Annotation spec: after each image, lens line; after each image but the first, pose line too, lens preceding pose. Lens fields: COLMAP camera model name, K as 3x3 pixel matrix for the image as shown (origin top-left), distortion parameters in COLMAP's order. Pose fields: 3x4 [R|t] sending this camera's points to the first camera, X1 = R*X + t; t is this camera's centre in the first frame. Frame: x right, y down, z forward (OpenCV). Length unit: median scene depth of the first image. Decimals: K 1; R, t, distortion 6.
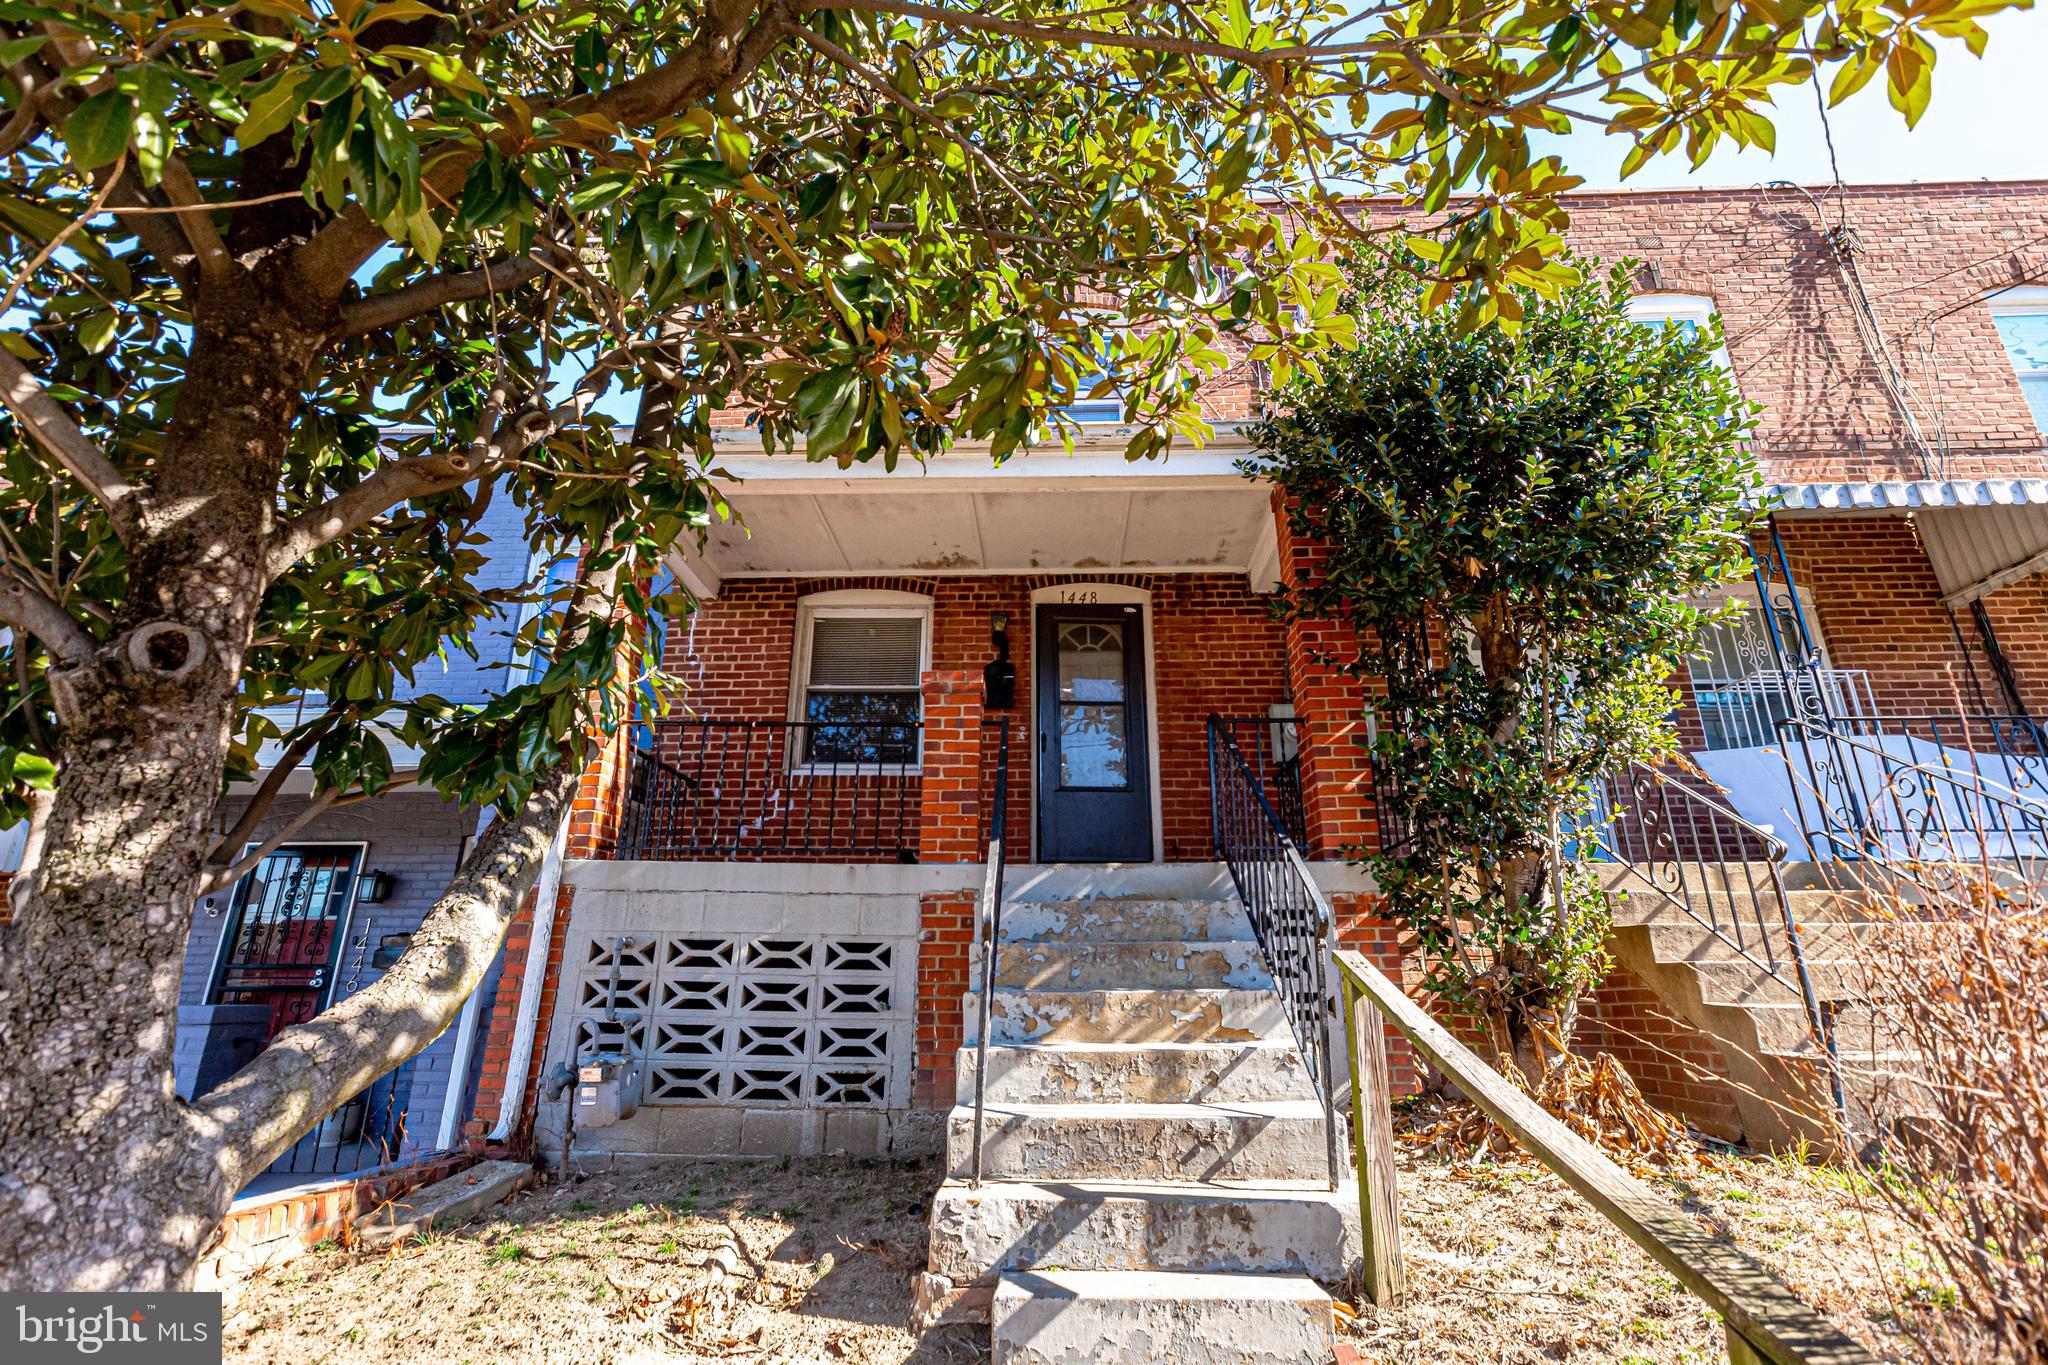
lens RADIAL K [[921.6, 0, 1026.8], [0, 921.6, 687.8], [0, 0, 1]] dist [-0.004872, 0.000555]
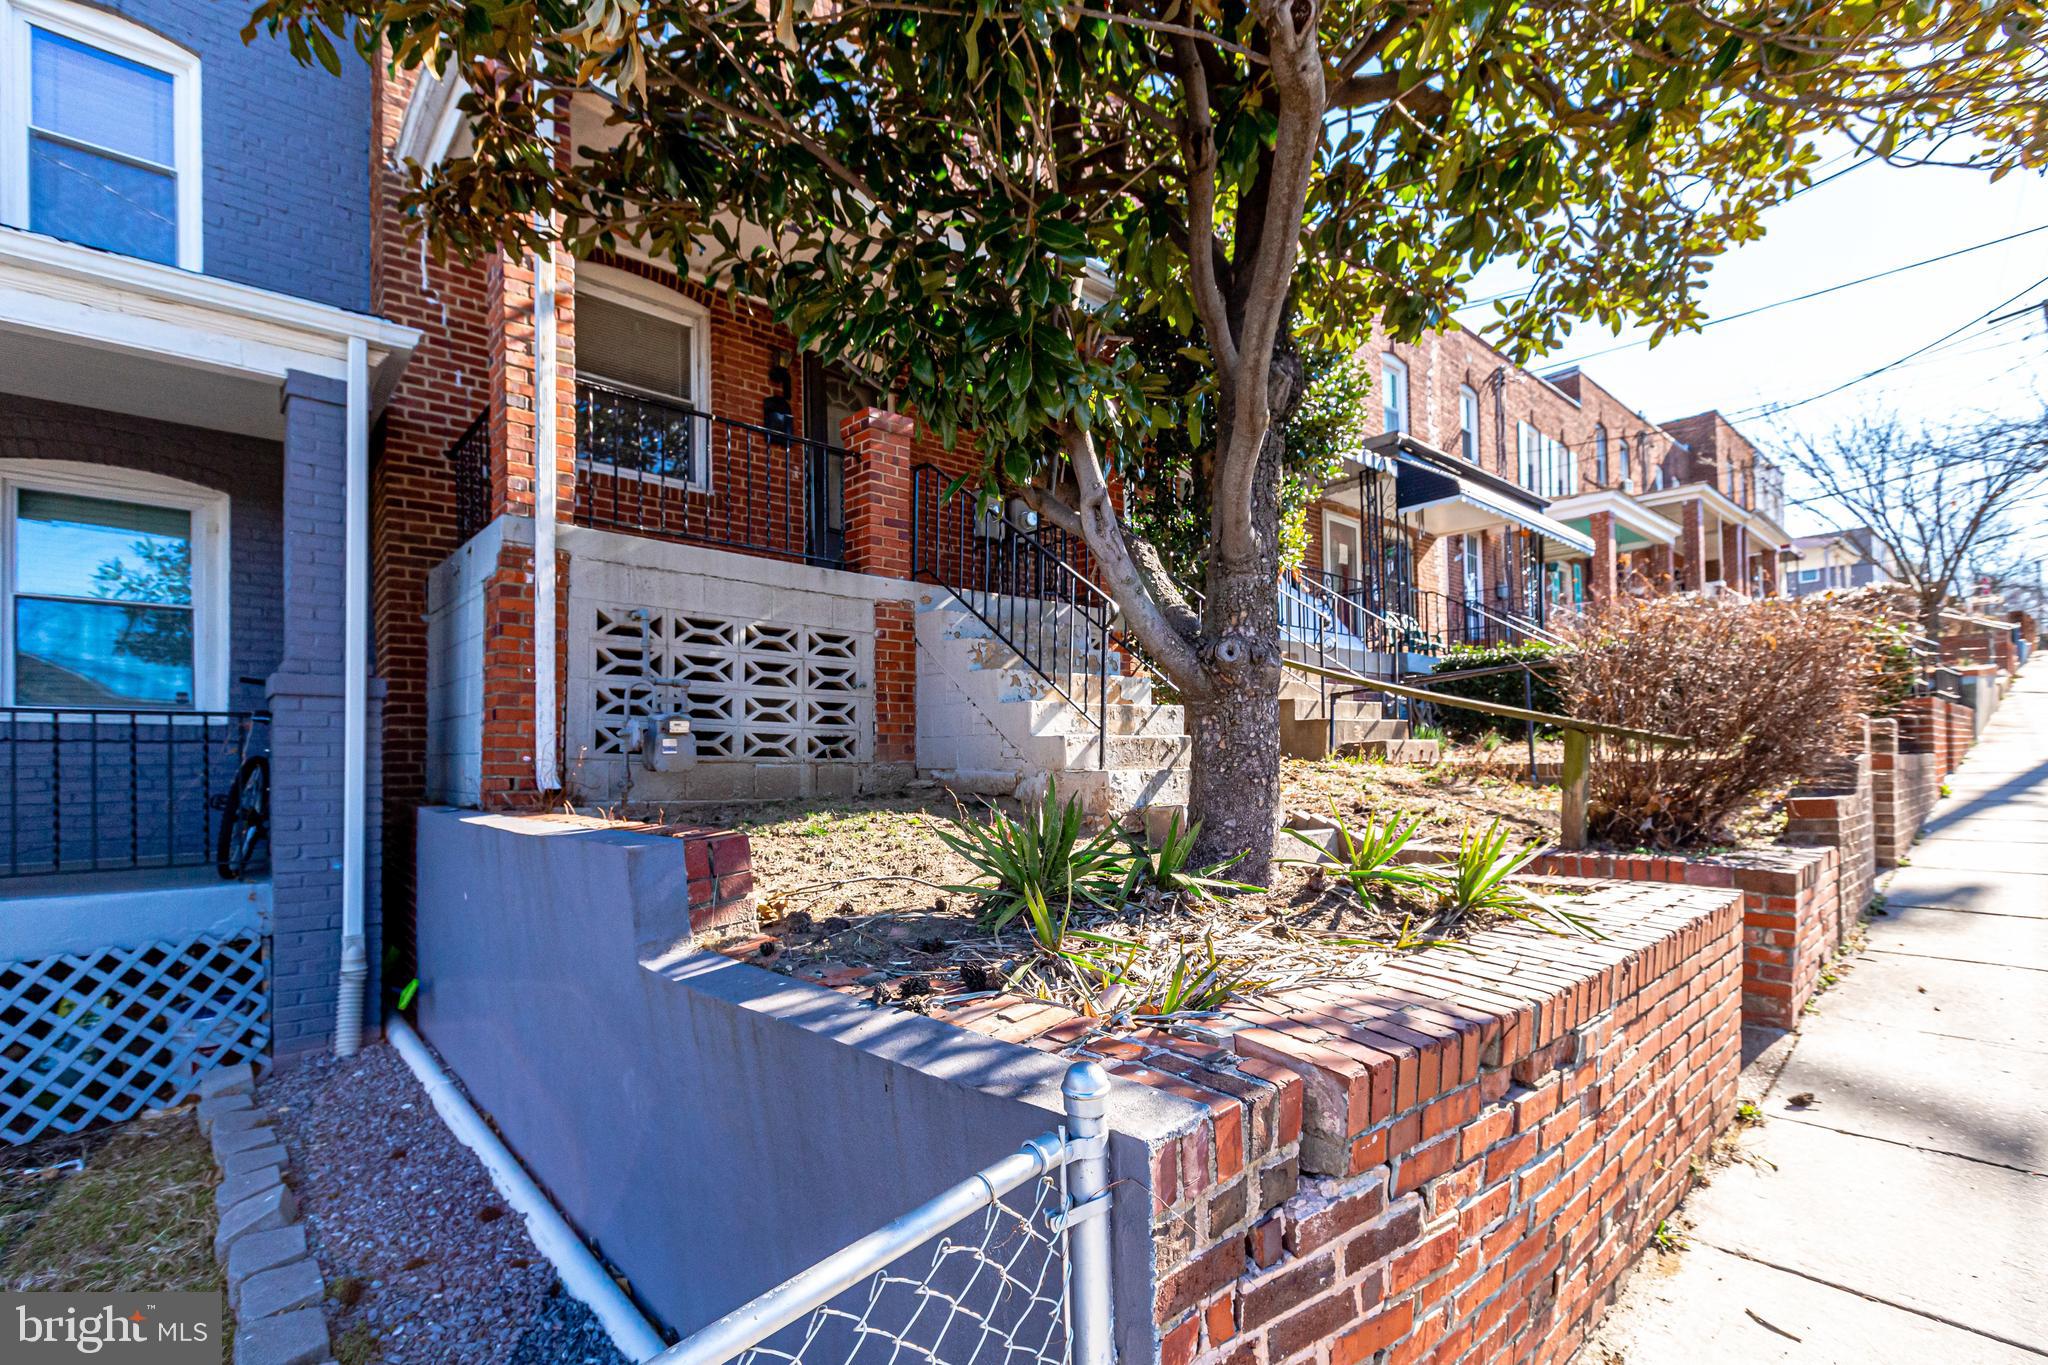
lens RADIAL K [[921.6, 0, 992.2], [0, 921.6, 746.7], [0, 0, 1]] dist [-0.004872, 0.000555]
pose [[0.735542, 0.003863, 0.677468, -0.833065], [-0.198724, 0.957226, 0.210301, 0.123580], [-0.647678, -0.289314, 0.704848, -0.013571]]
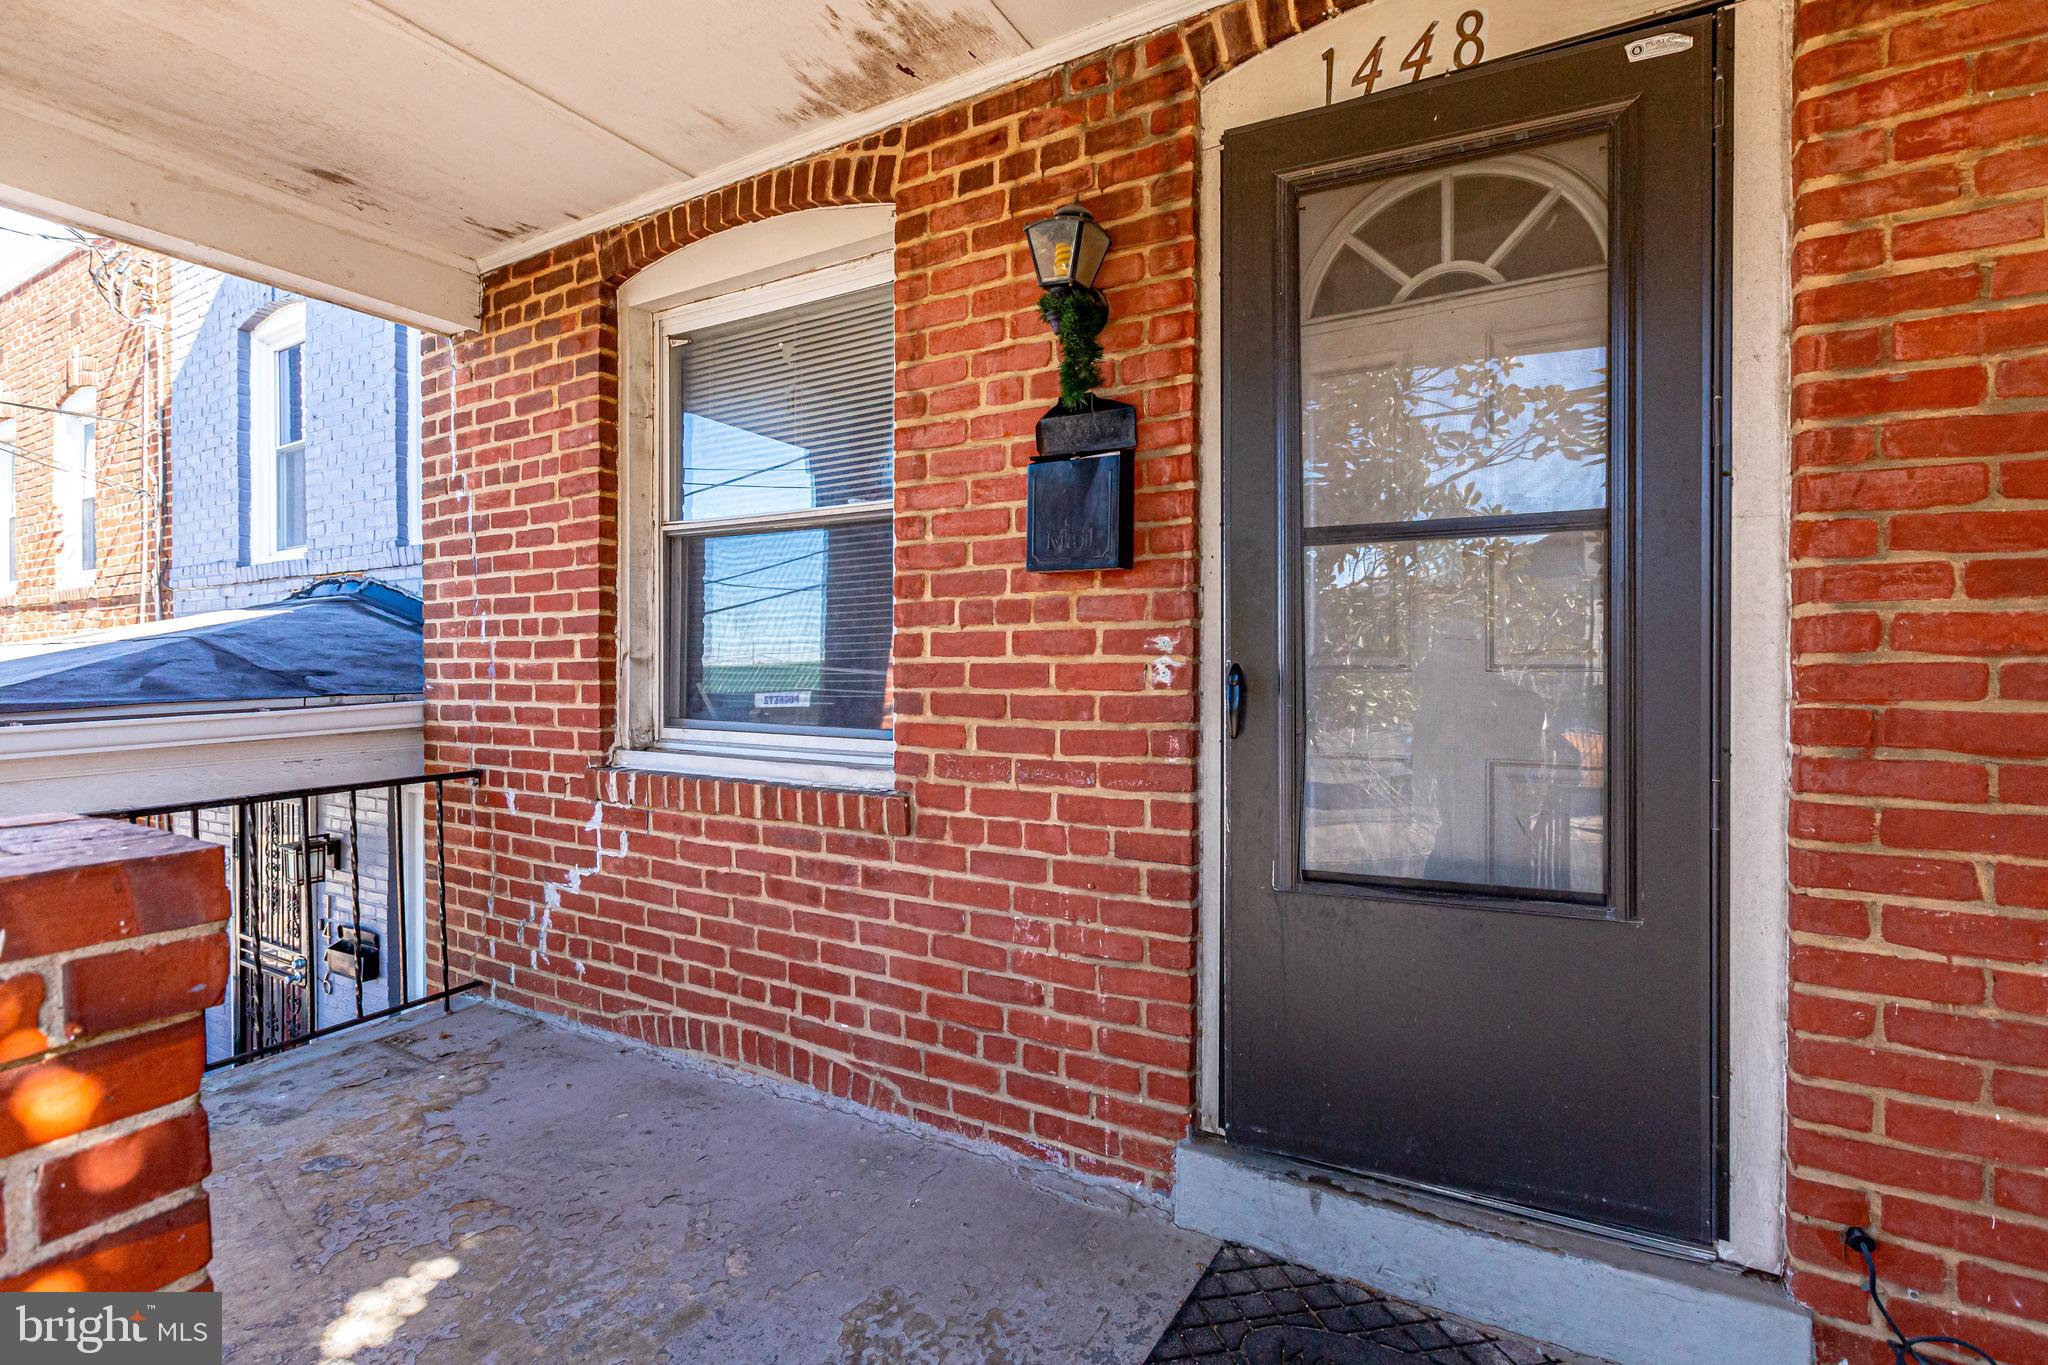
lens RADIAL K [[921.6, 0, 1020.9], [0, 921.6, 684.5], [0, 0, 1]] dist [-0.004872, 0.000555]
pose [[0.885494, 0.008532, -0.464573, 0.124447], [0.143304, 0.946078, 0.290517, -0.046066], [0.442001, -0.323826, 0.836524, 1.098411]]
